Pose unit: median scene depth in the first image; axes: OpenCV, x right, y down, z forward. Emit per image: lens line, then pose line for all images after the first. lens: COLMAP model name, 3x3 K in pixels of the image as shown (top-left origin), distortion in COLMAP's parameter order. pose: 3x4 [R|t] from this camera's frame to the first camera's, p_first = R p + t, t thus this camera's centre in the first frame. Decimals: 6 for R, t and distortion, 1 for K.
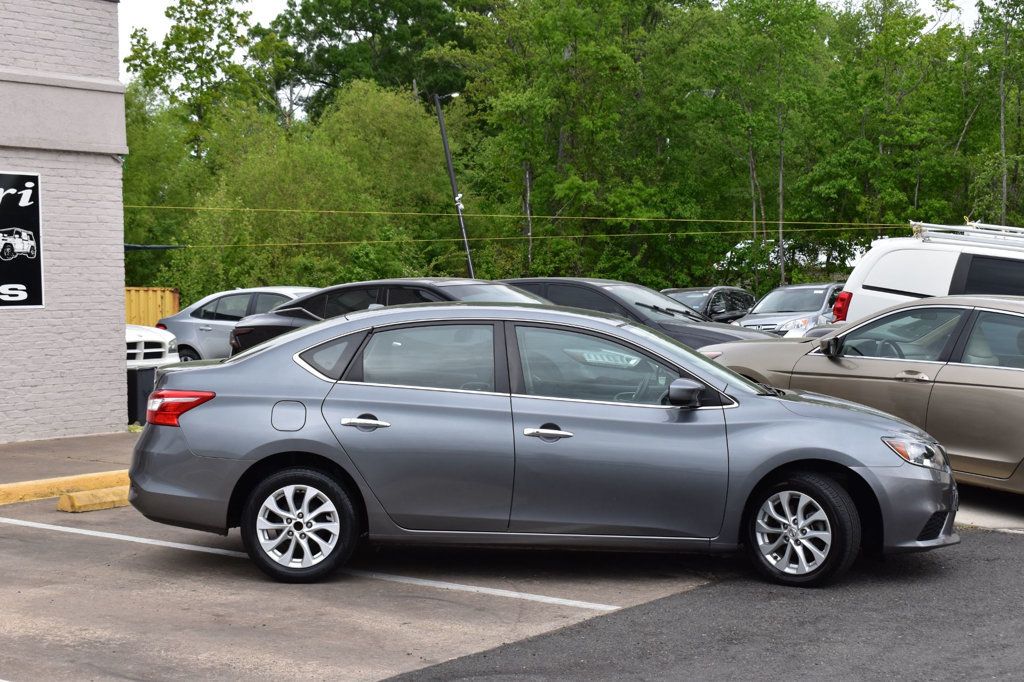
lens RADIAL K [[1710.7, 0, 512.0], [0, 1710.7, 341.0], [0, 0, 1]] dist [-0.017159, -0.011807]
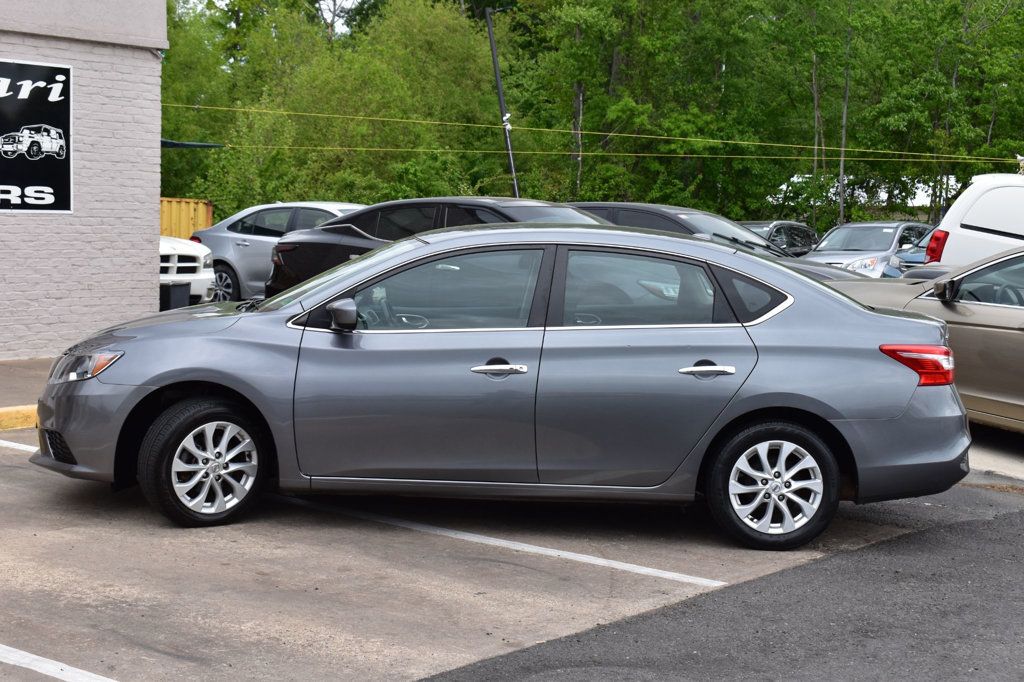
lens RADIAL K [[1665.9, 0, 481.8], [0, 1665.9, 340.8], [0, 0, 1]] dist [-0.008086, -0.009722]
pose [[0.998906, 0.040372, -0.023579, -0.027943], [-0.039320, 0.998279, 0.043500, 0.001169], [0.025294, -0.042526, 0.998775, 0.100779]]
